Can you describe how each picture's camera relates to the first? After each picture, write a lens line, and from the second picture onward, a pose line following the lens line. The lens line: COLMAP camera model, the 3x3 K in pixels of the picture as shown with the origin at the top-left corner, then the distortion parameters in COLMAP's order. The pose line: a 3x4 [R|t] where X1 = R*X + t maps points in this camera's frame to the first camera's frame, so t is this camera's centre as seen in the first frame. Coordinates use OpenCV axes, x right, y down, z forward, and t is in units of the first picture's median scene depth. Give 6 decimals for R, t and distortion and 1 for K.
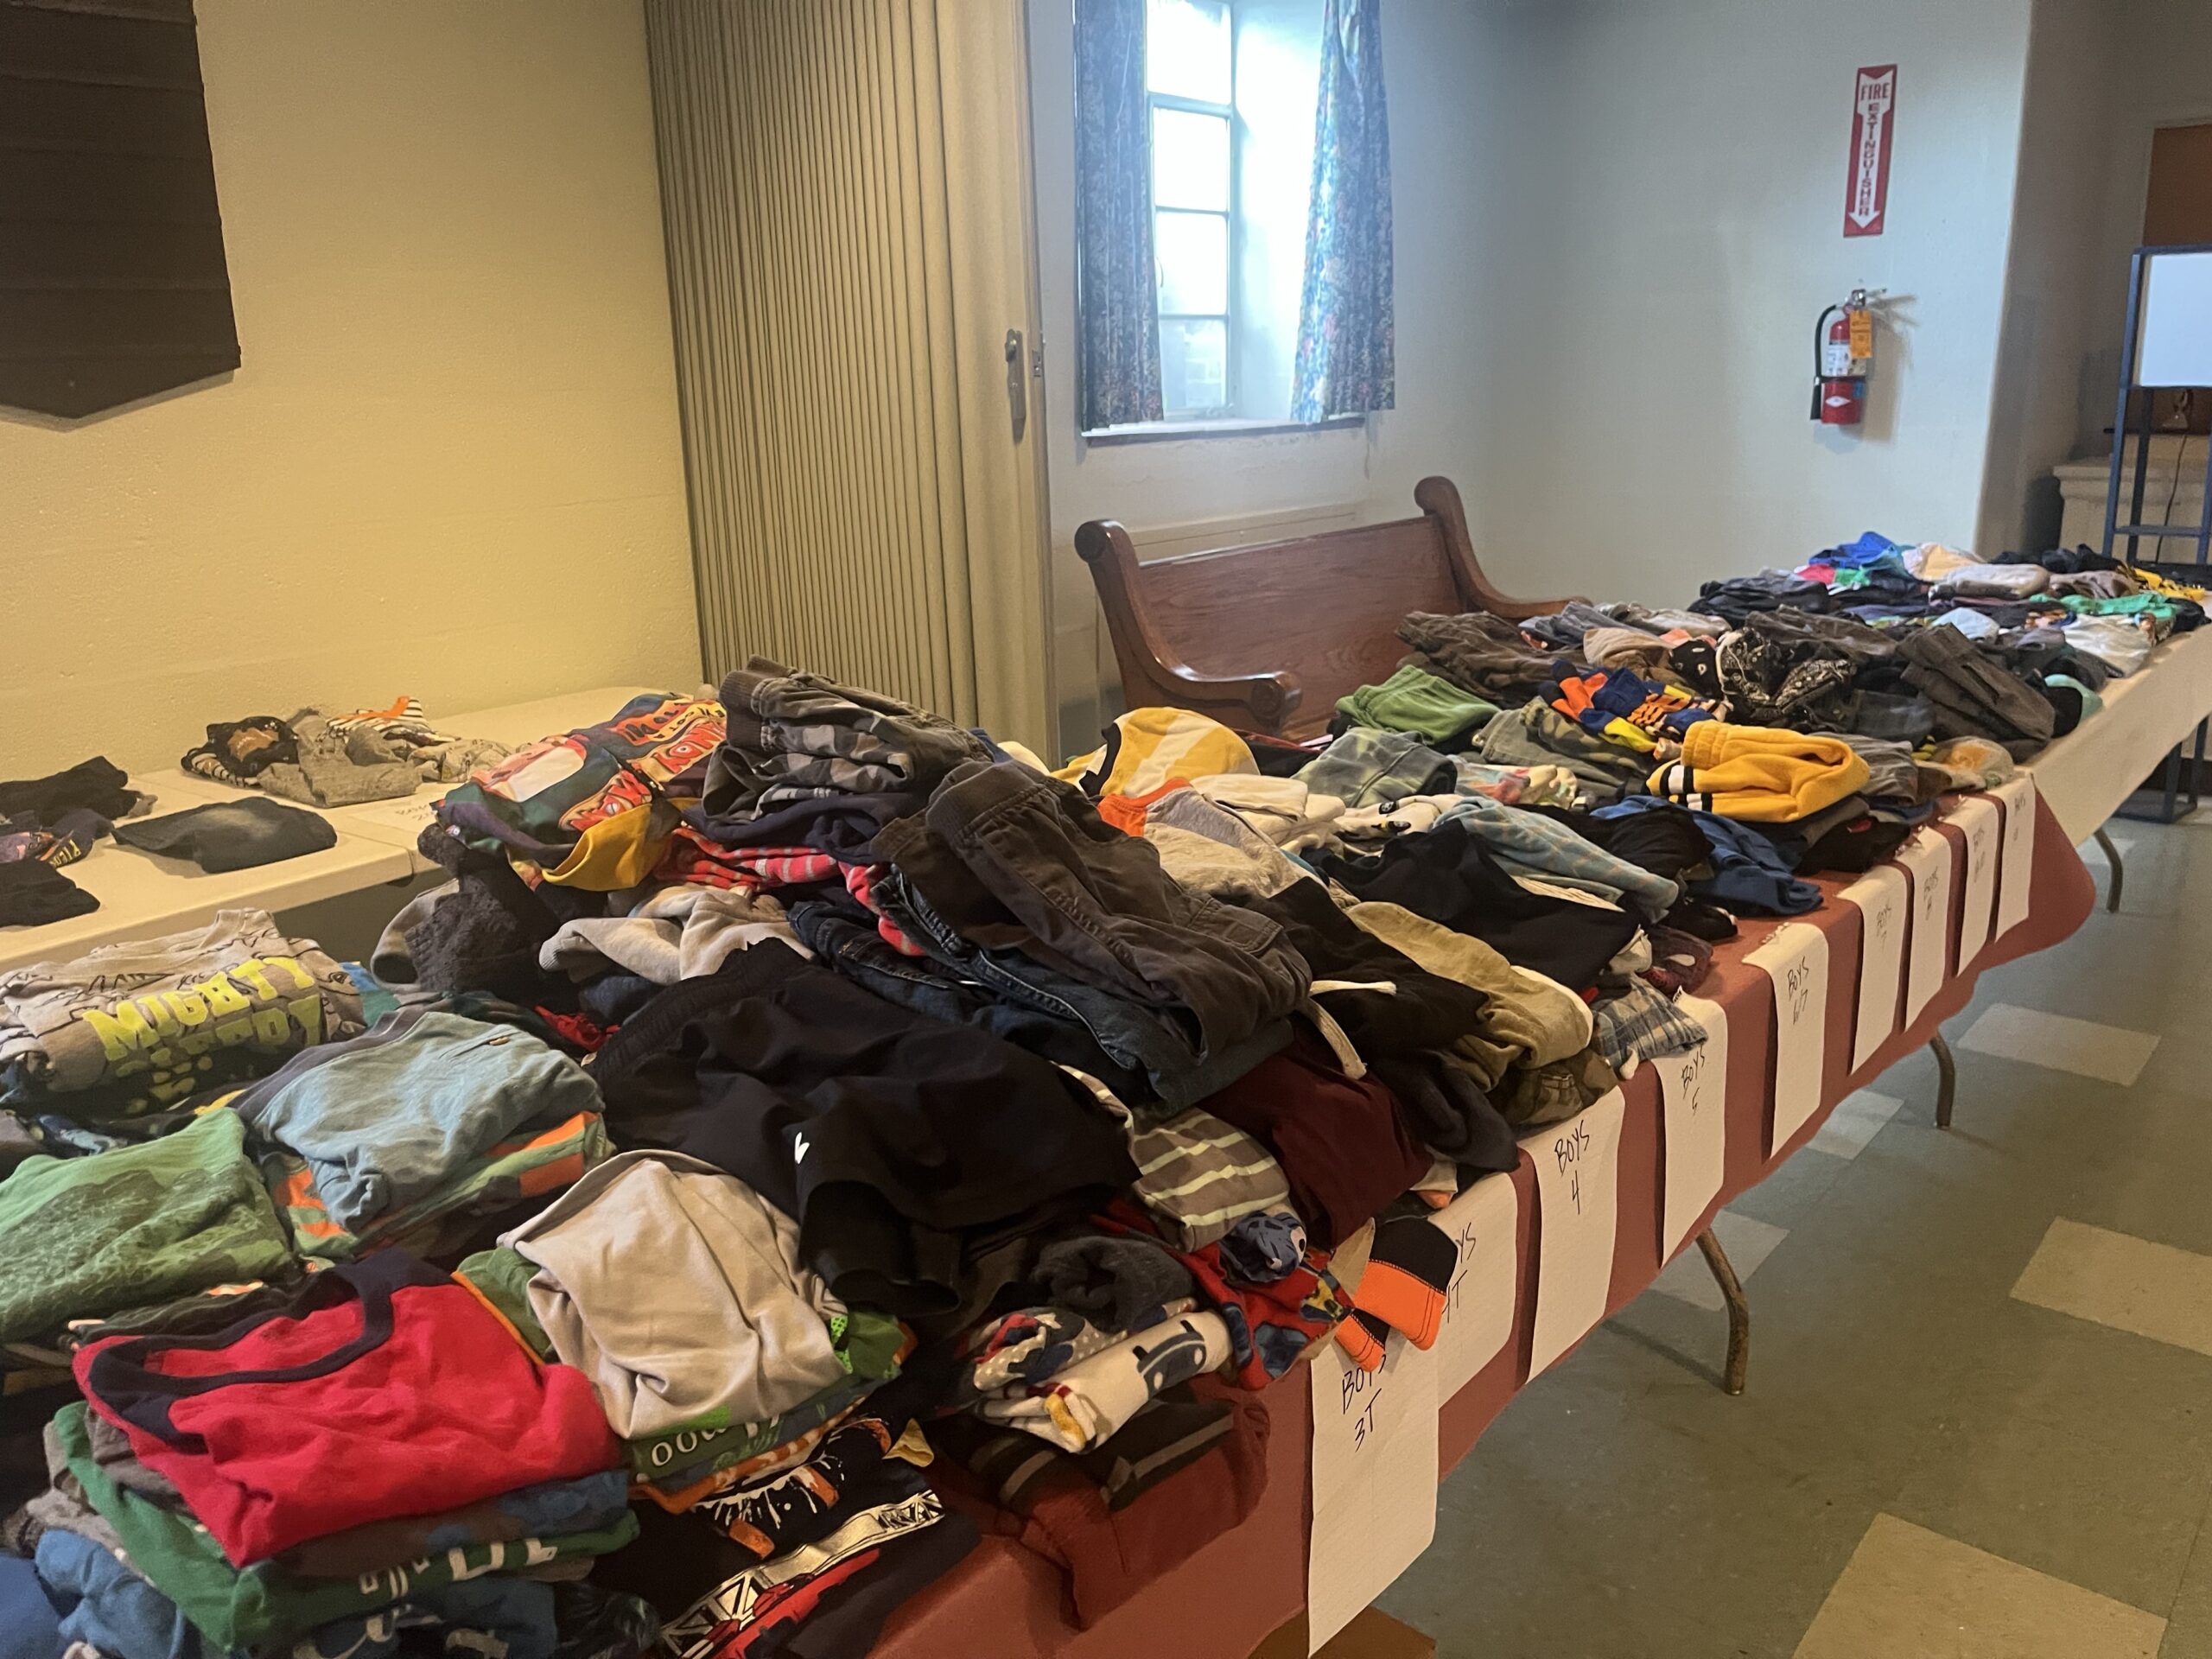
lens RADIAL K [[1695.3, 0, 1128.4], [0, 1695.3, 810.7], [0, 0, 1]] dist [0.059159, -0.084112]
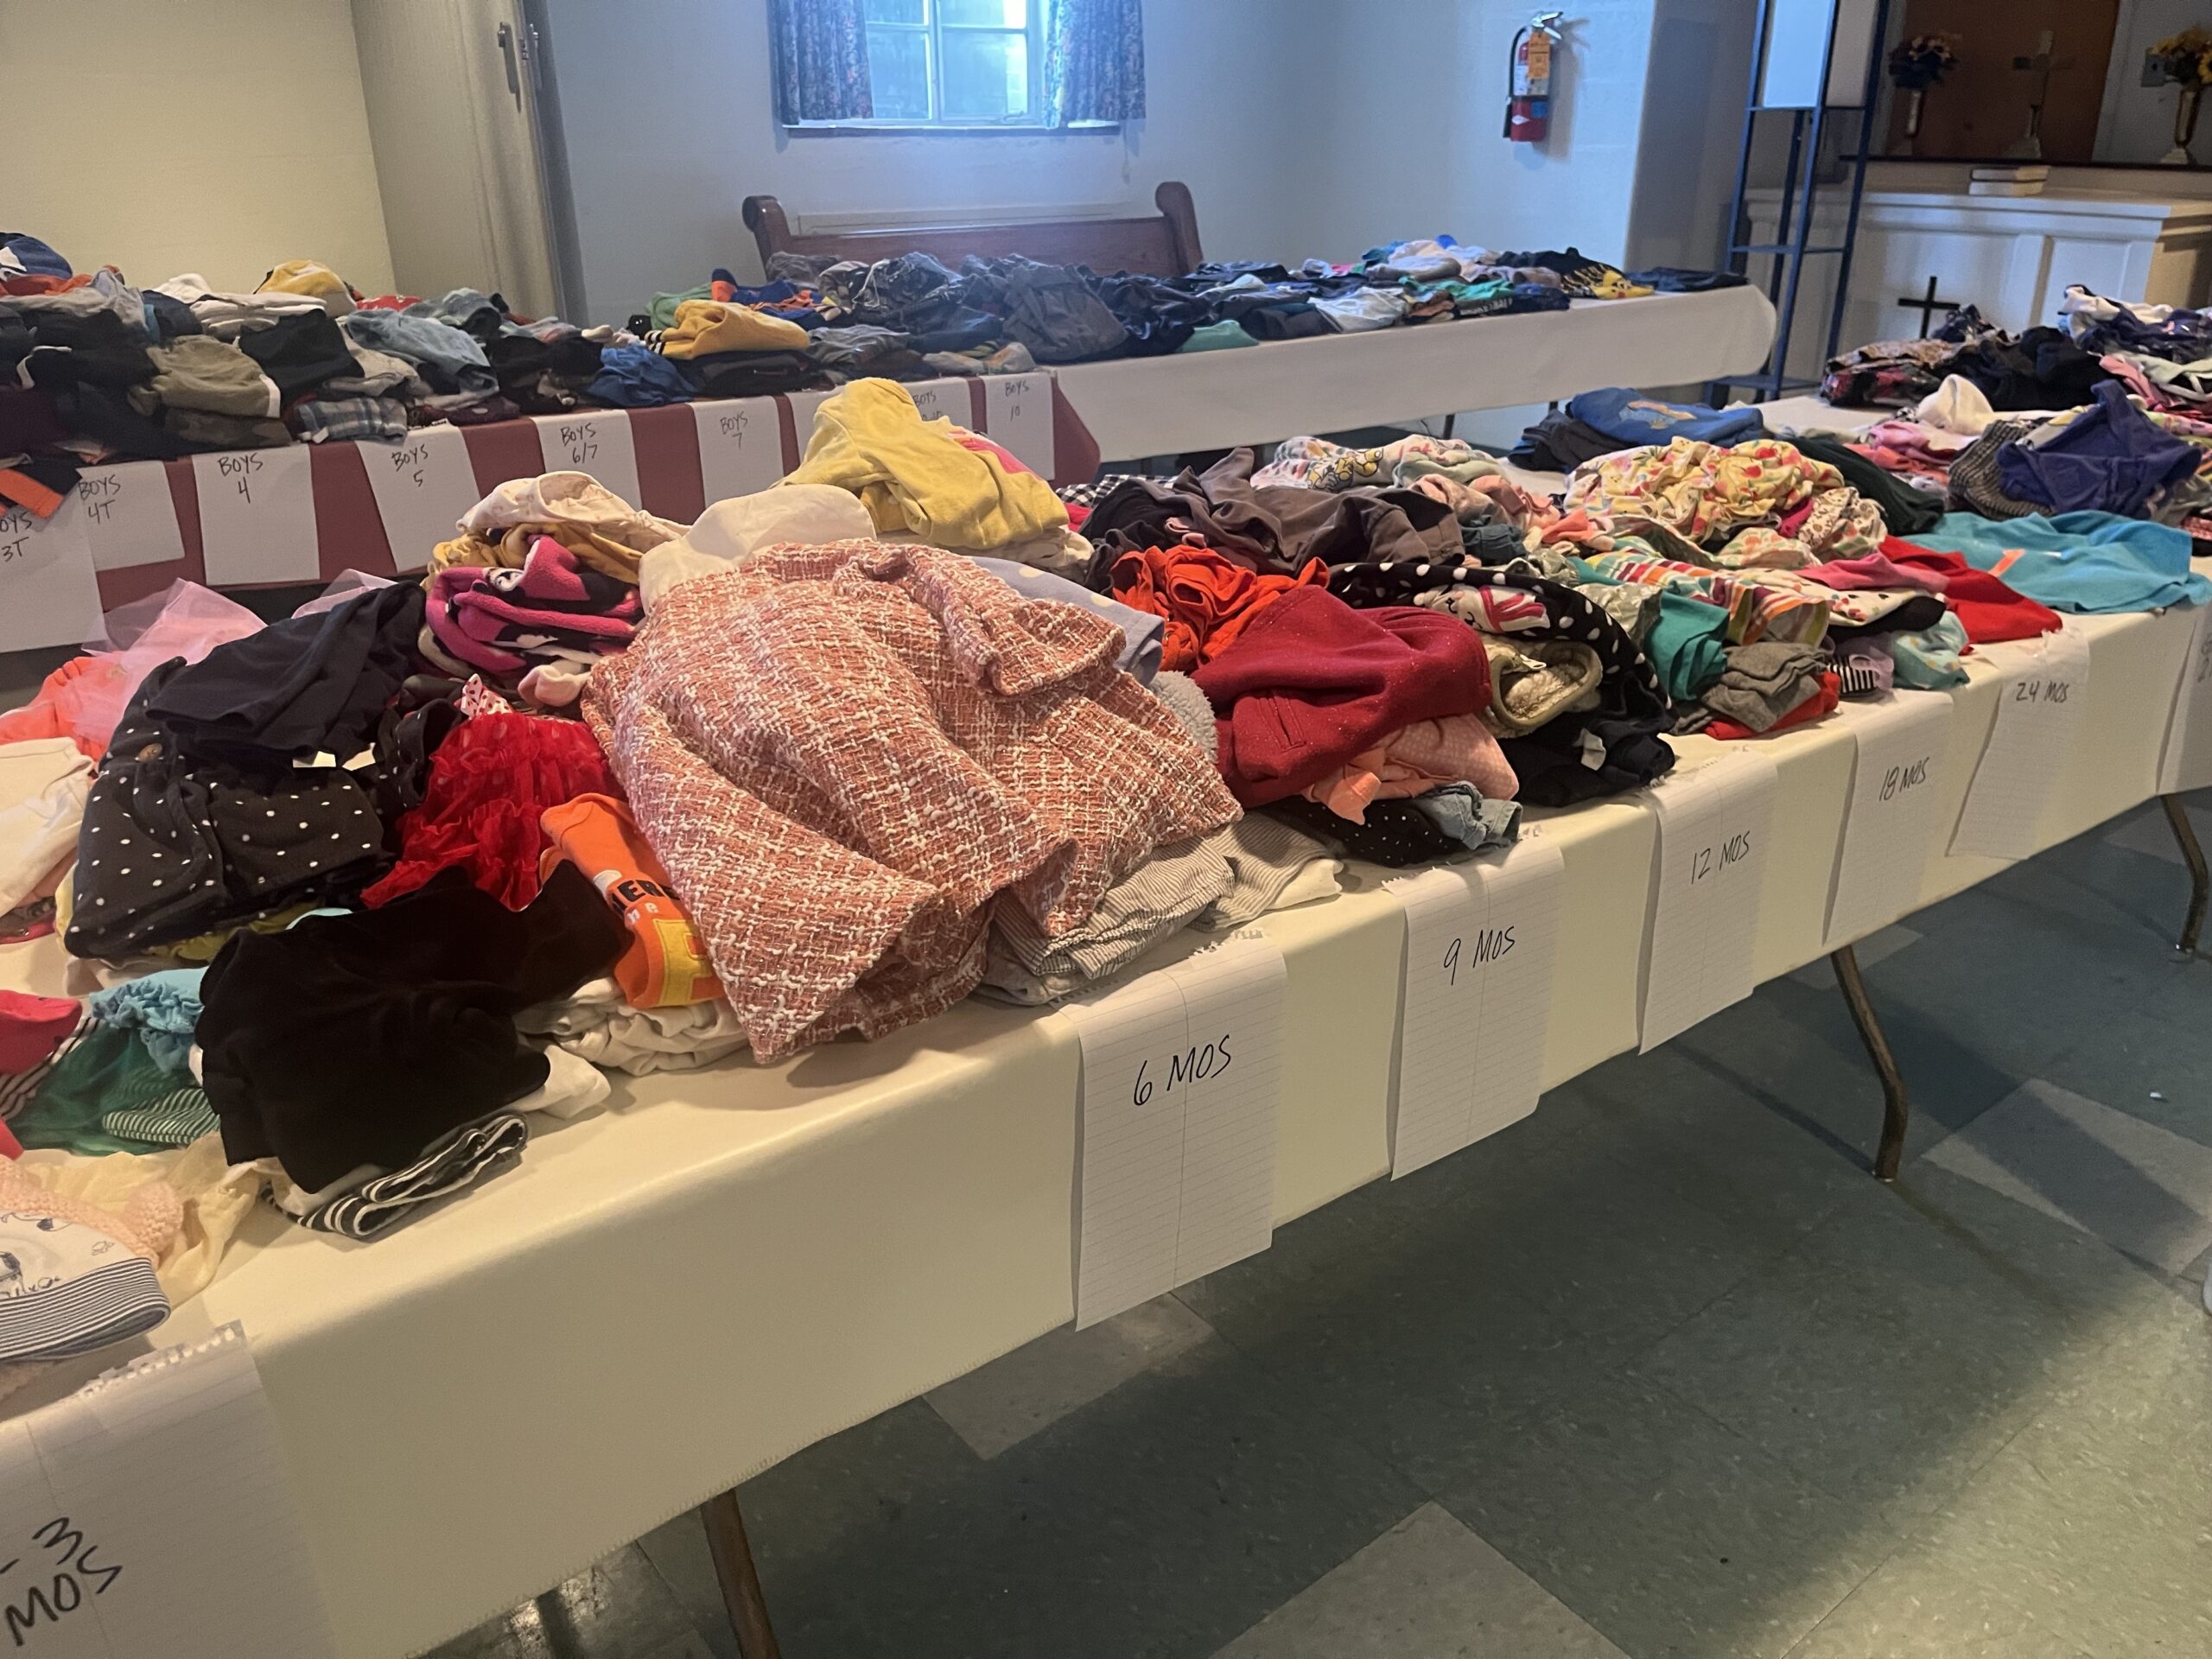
lens RADIAL K [[1695.3, 0, 1120.2], [0, 1695.3, 812.2], [0, 0, 1]] dist [0.059159, -0.084112]
pose [[0.979217, 0.094610, -0.179398, 0.408615], [-0.069356, 0.987410, 0.142168, 0.061982], [0.190590, -0.126771, 0.973450, -0.175710]]
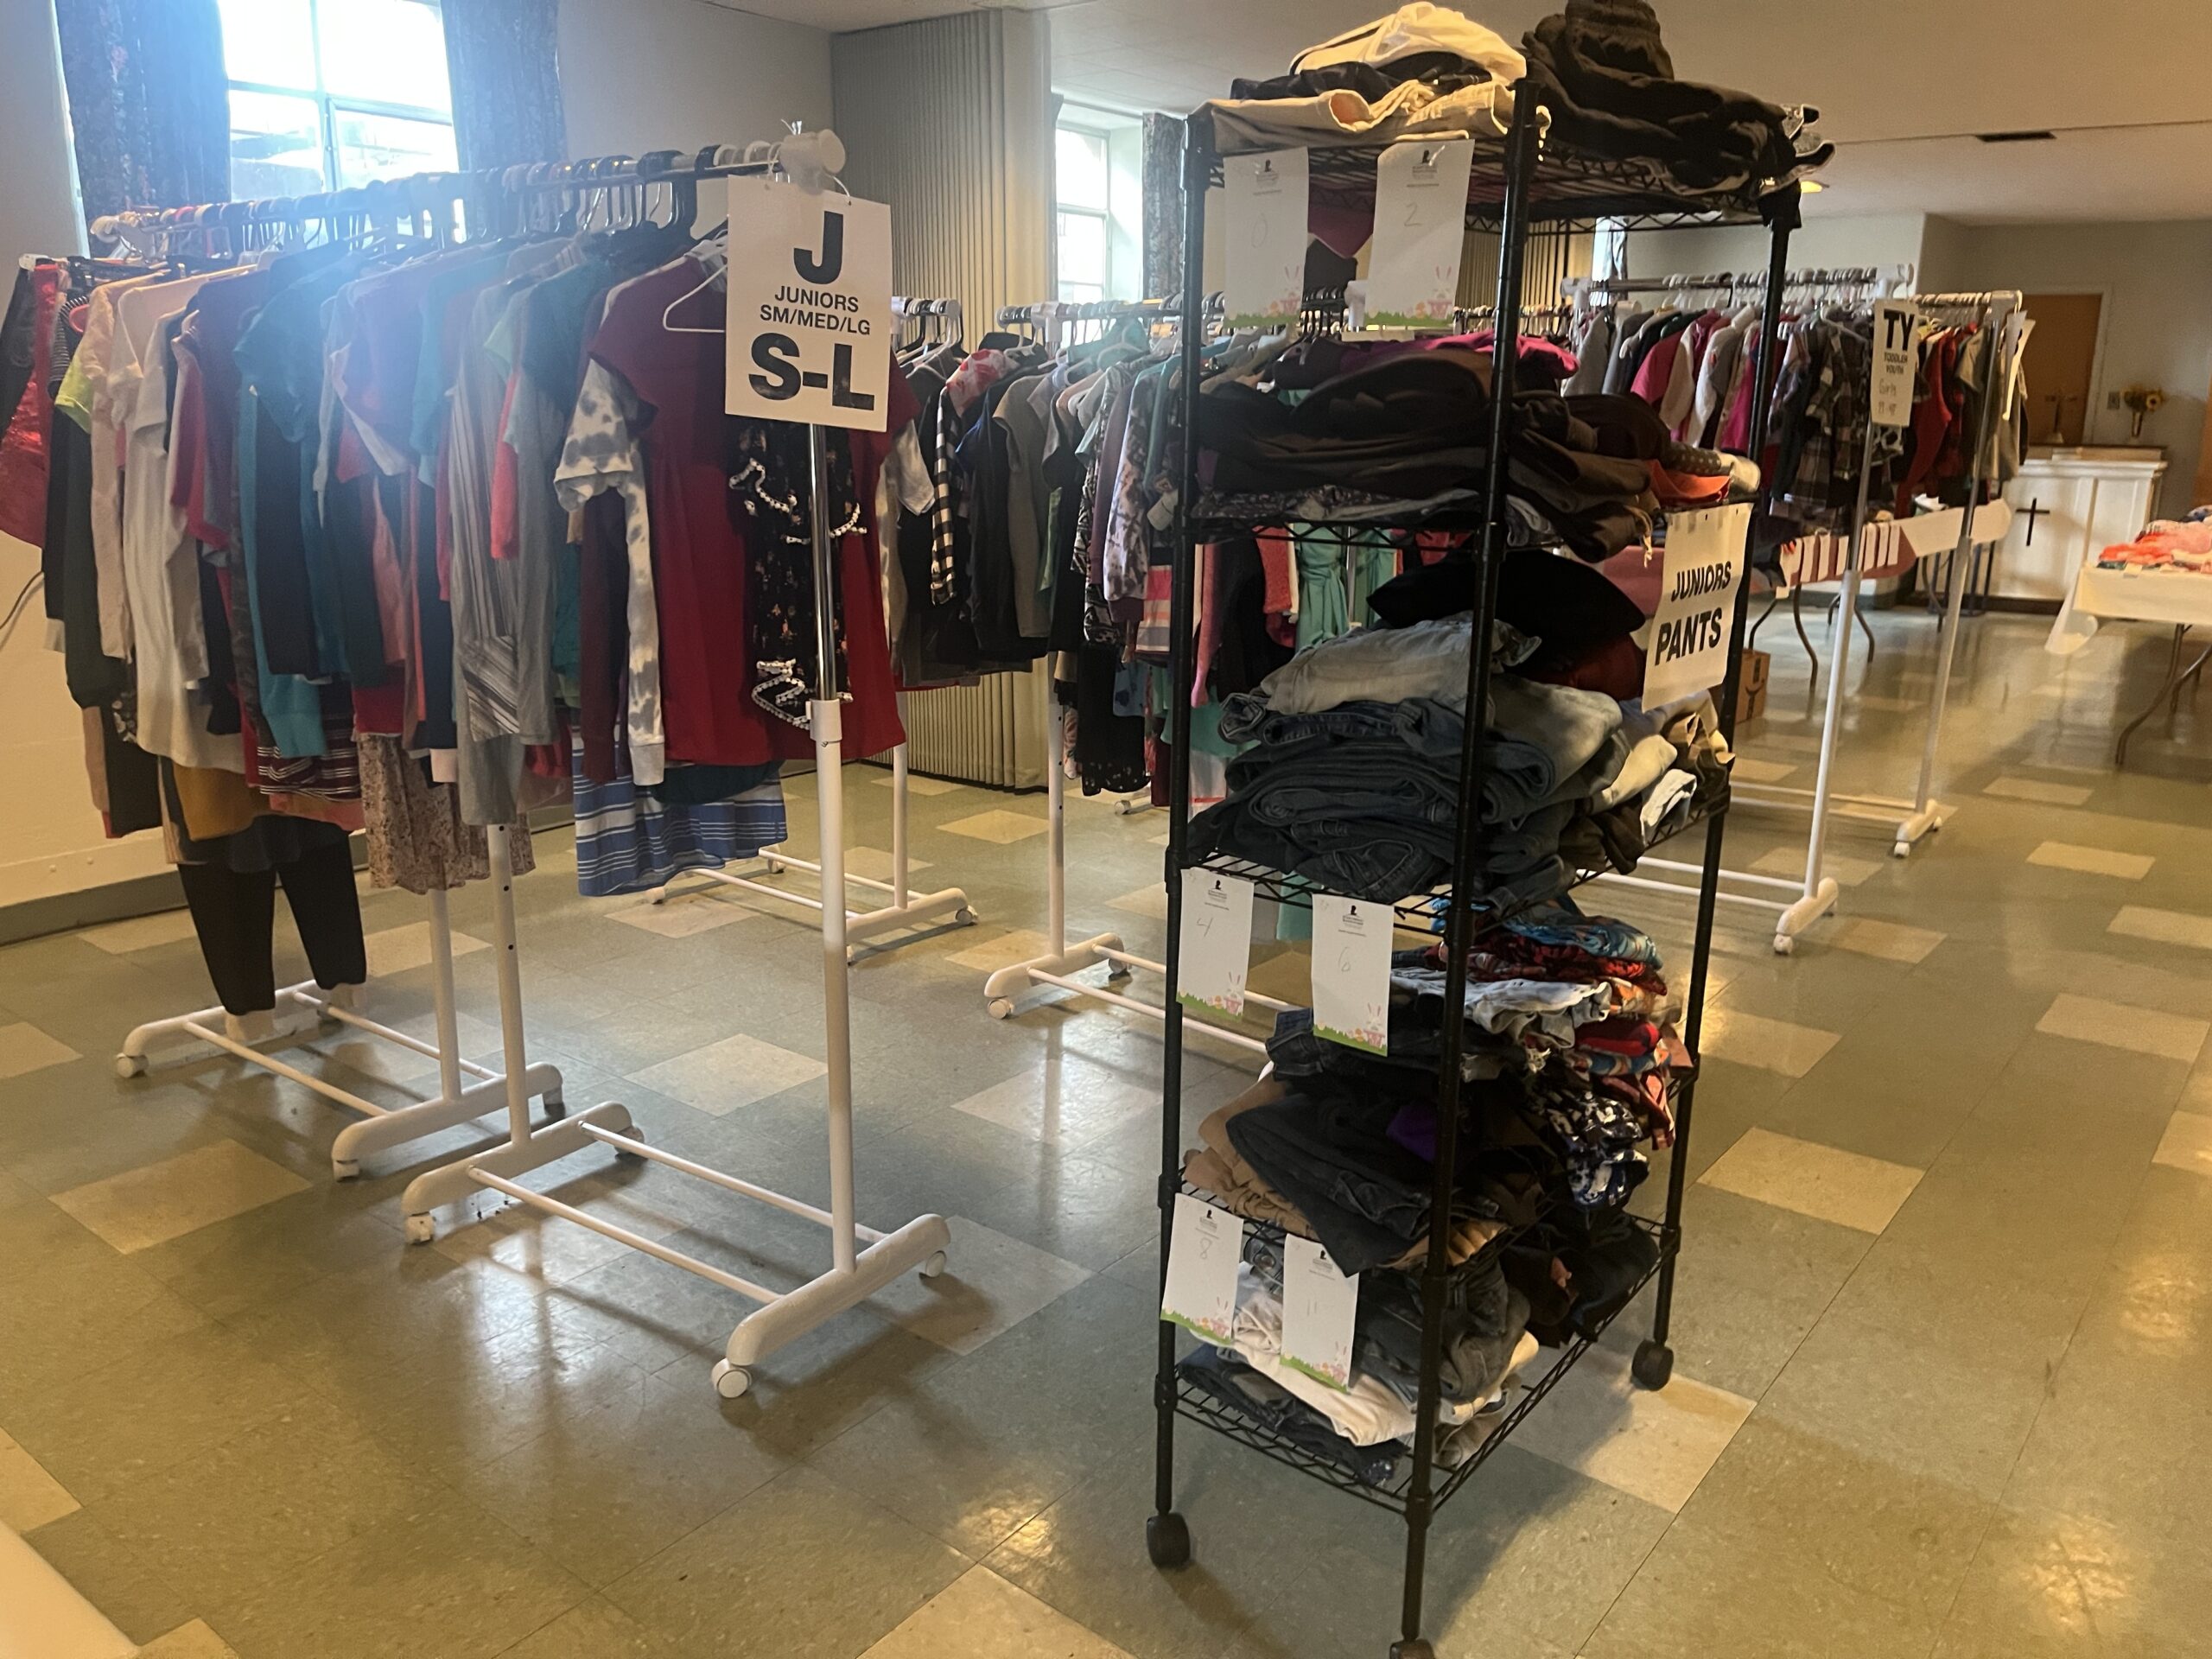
lens RADIAL K [[1695.3, 0, 1125.5], [0, 1695.3, 825.7], [0, 0, 1]] dist [0.059159, -0.084112]
pose [[0.999191, 0.024385, 0.031975, -0.544435], [-0.024098, 0.999666, -0.009330, 0.317500], [-0.032191, 0.008552, 0.999445, -1.153771]]
